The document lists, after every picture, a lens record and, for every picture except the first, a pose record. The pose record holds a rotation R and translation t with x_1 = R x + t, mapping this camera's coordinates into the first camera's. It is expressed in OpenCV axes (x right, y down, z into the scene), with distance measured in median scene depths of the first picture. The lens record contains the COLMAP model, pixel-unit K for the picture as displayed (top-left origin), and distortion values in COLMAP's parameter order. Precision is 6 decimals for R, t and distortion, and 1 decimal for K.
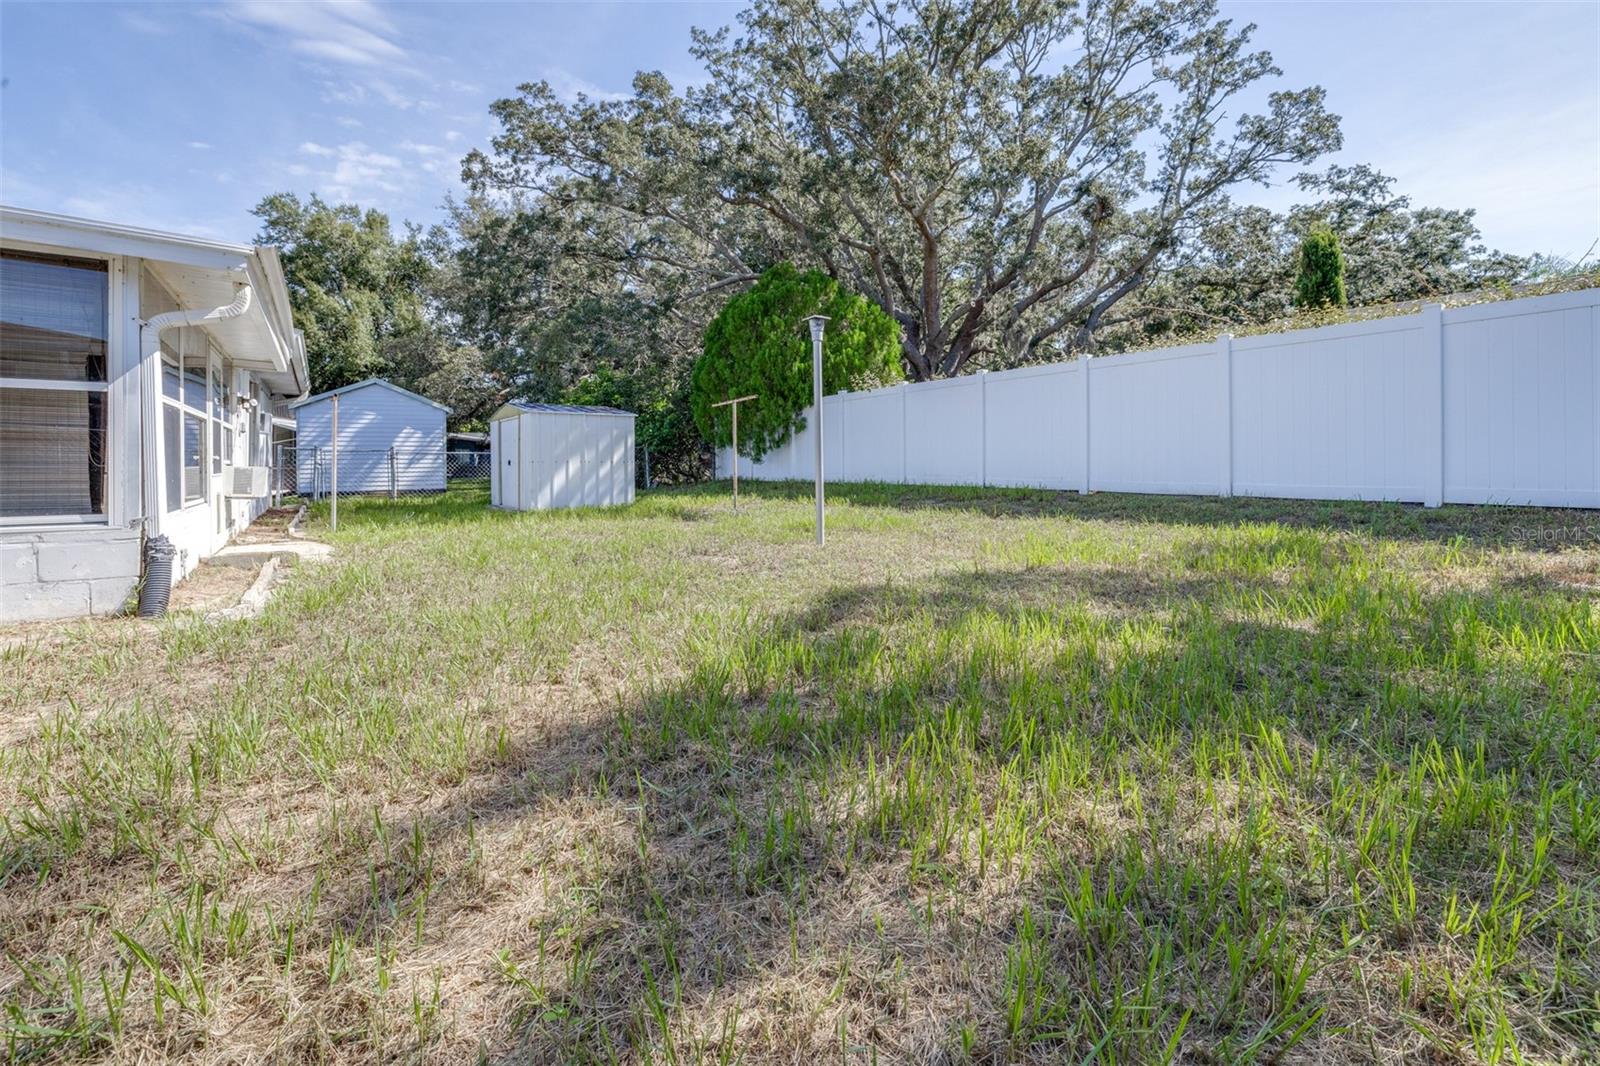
lens RADIAL K [[695.7, 0, 803.1], [0, 695.7, 464.4], [0, 0, 1]] dist [-0.000849, 0.000349]
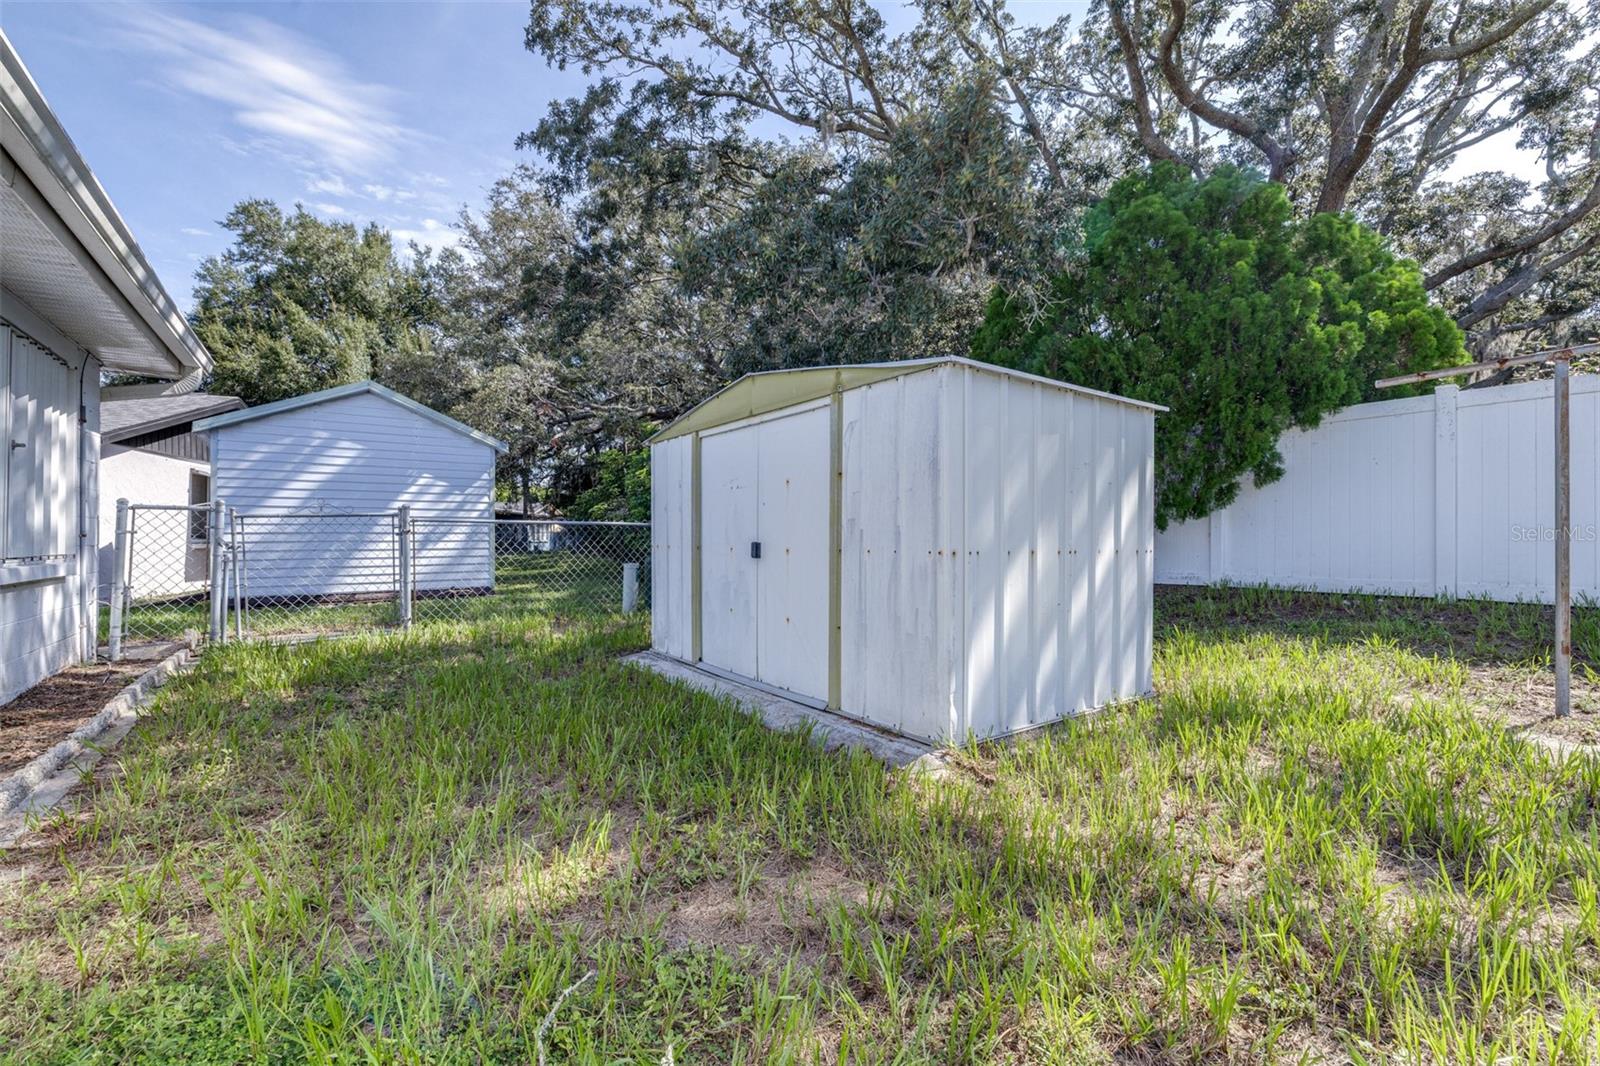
lens RADIAL K [[695.7, 0, 799.4], [0, 695.7, 532.0], [0, 0, 1]] dist [-0.000849, 0.000349]
pose [[0.999967, 0.008153, 0.000048, -0.227045], [-0.008152, 0.999907, -0.010901, -0.003900], [-0.000136, 0.010900, 0.999941, 0.374069]]
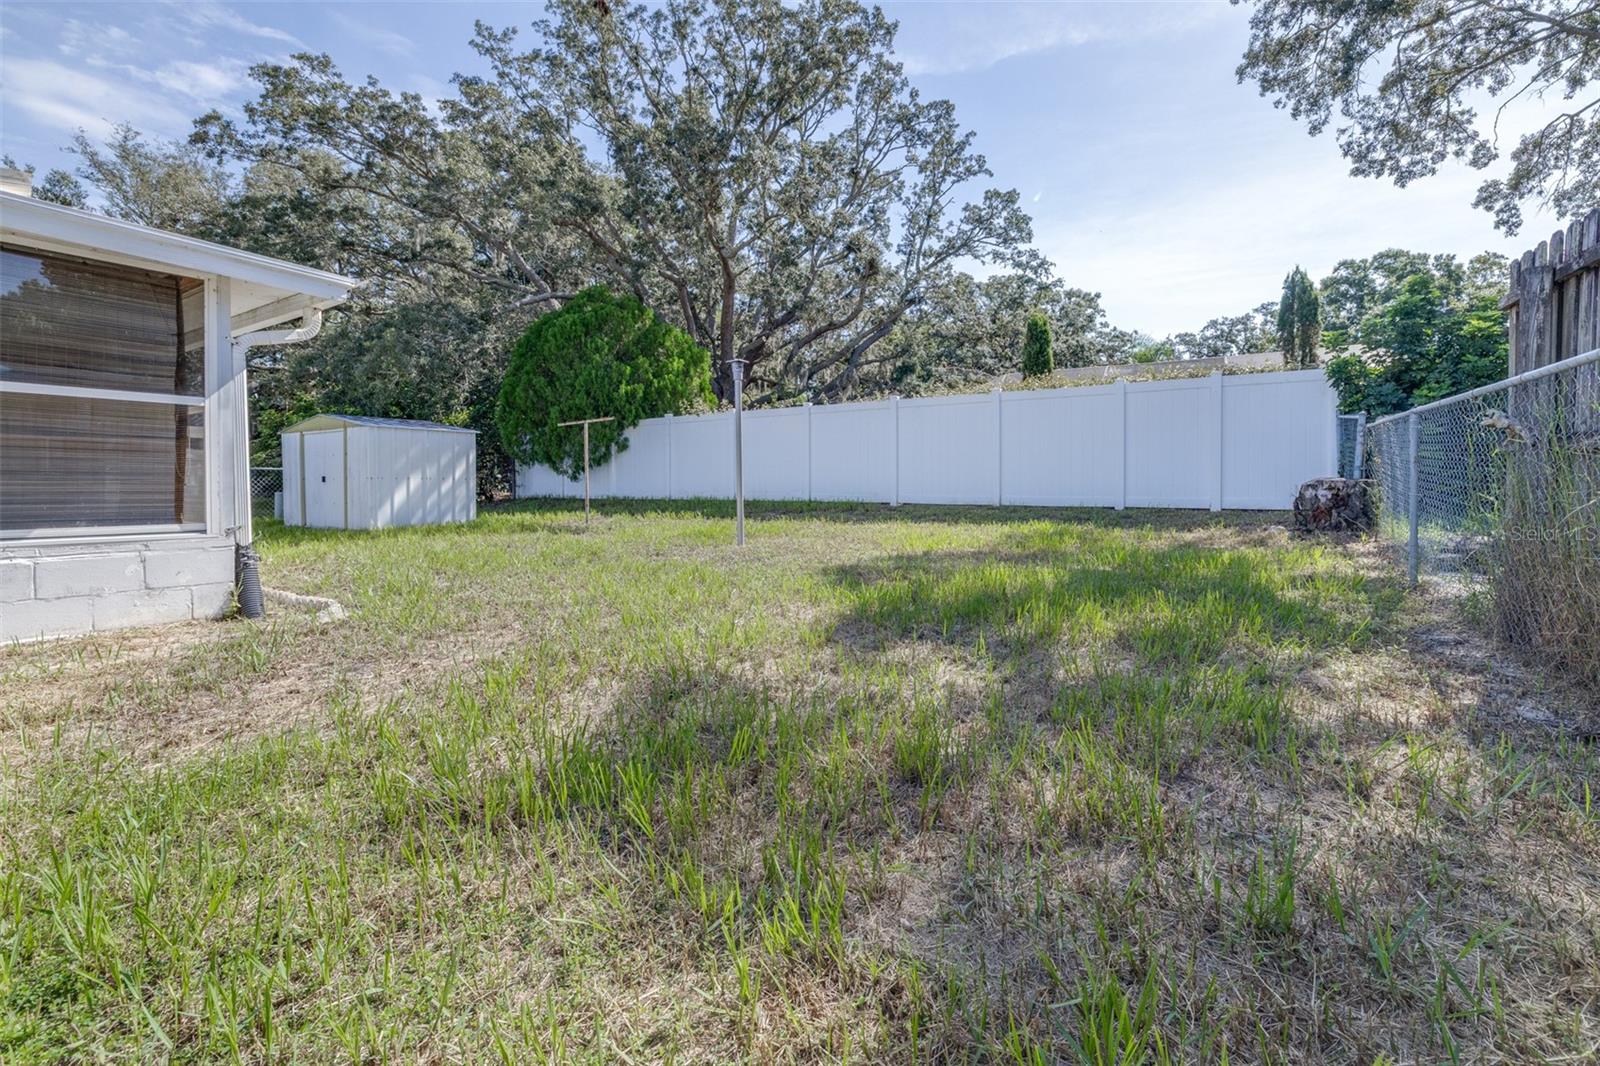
lens RADIAL K [[695.7, 0, 809.2], [0, 695.7, 490.2], [0, 0, 1]] dist [-0.000849, 0.000349]
pose [[0.927132, -0.000002, 0.374734, -0.095771], [-0.003408, 0.999959, 0.008437, 0.001743], [-0.374719, -0.009100, 0.927094, -0.054368]]
